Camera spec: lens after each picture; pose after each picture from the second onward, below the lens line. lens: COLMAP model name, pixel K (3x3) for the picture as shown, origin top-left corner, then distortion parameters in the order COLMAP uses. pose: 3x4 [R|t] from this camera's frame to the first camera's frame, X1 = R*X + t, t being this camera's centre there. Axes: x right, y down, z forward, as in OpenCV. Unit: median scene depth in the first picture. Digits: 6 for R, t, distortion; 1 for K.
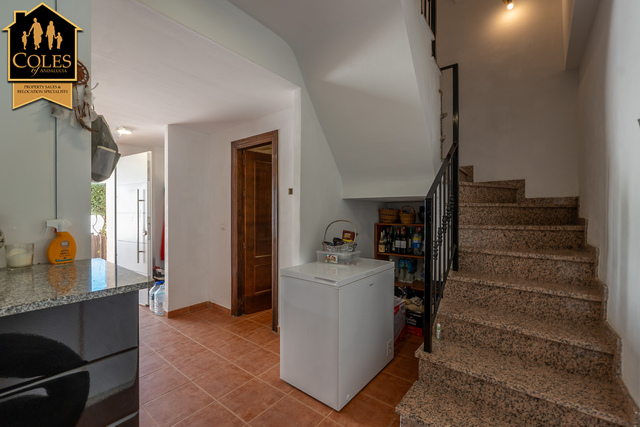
lens RADIAL K [[268.5, 0, 320.2], [0, 268.5, 213.6], [0, 0, 1]] dist [-0.004511, -0.000560]
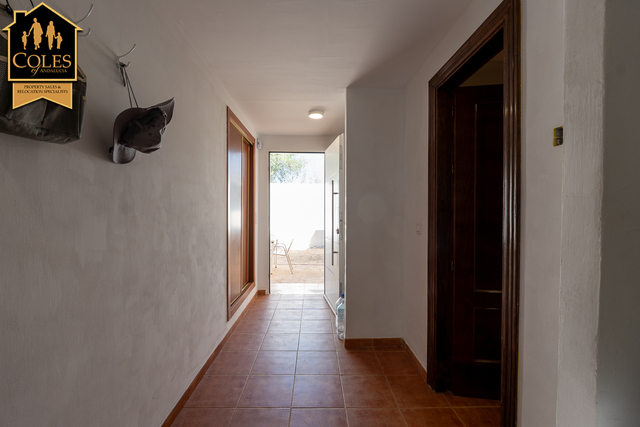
lens RADIAL K [[268.5, 0, 320.2], [0, 268.5, 213.1], [0, 0, 1]] dist [-0.004511, -0.000560]
pose [[0.636623, 0.007488, -0.771139, -0.036429], [-0.004689, 0.999972, 0.005839, 0.011610], [0.771161, -0.000102, 0.636641, 0.454641]]
